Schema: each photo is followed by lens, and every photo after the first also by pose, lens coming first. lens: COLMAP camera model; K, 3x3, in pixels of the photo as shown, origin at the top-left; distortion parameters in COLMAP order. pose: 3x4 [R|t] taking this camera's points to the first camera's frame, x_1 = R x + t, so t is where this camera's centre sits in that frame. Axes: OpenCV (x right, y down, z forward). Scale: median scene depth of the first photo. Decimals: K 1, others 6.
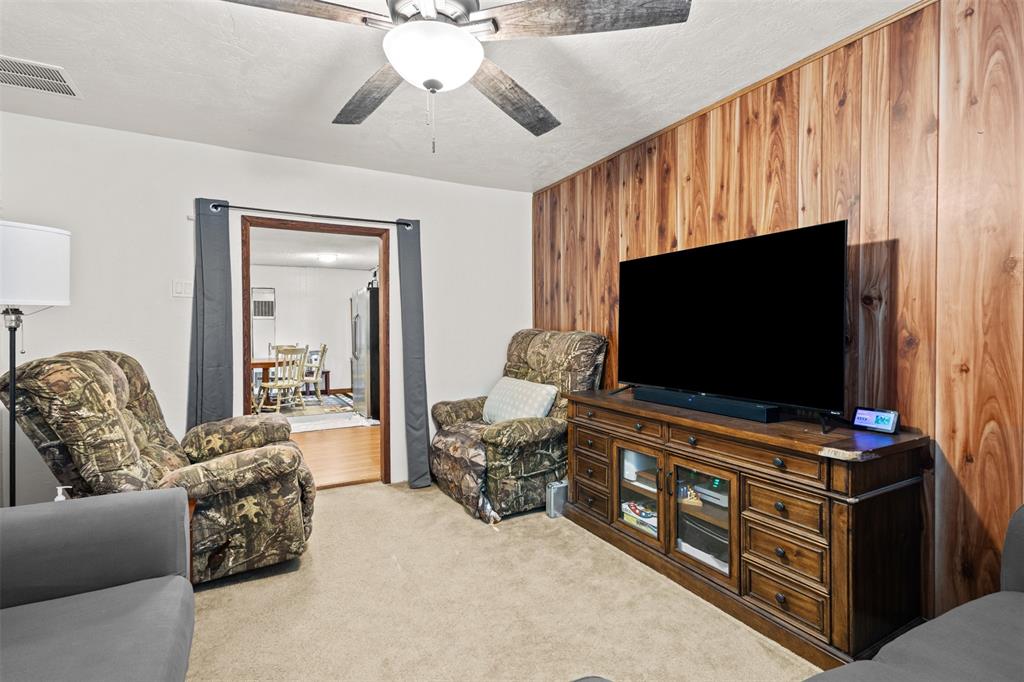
lens RADIAL K [[474.4, 0, 508.6], [0, 474.4, 334.6], [0, 0, 1]] dist [0.005658, 0.000146]
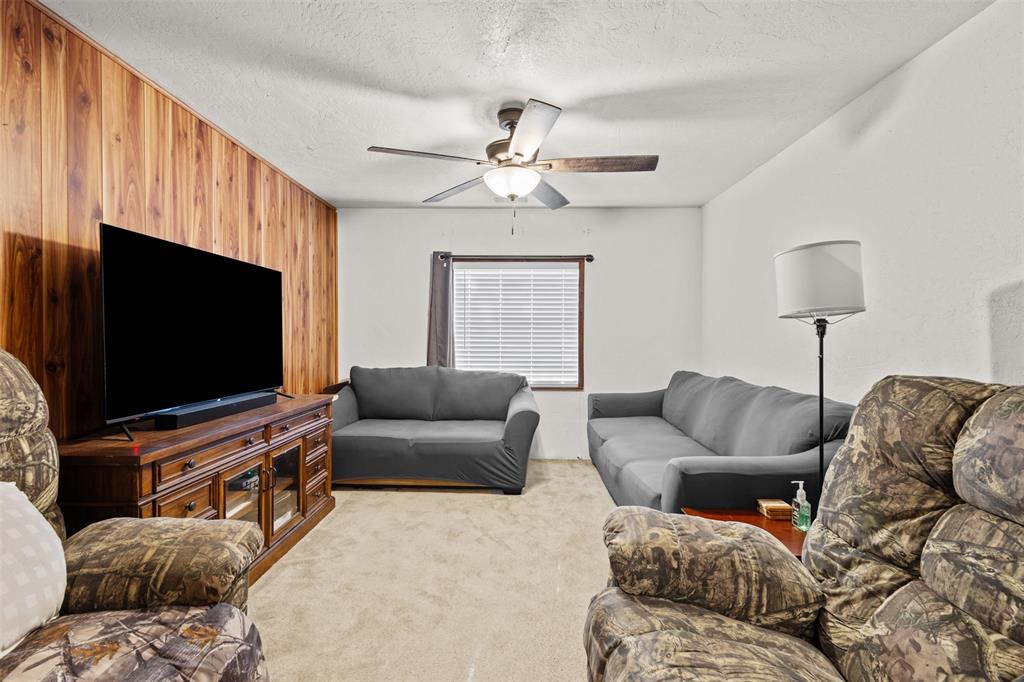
lens RADIAL K [[474.4, 0, 508.6], [0, 474.4, 334.6], [0, 0, 1]] dist [0.005658, 0.000146]
pose [[-0.867958, 0.001299, 0.496635, -0.599624], [0.000873, 0.999999, -0.001091, -0.012054], [-0.496636, -0.000514, -0.867959, 1.480395]]
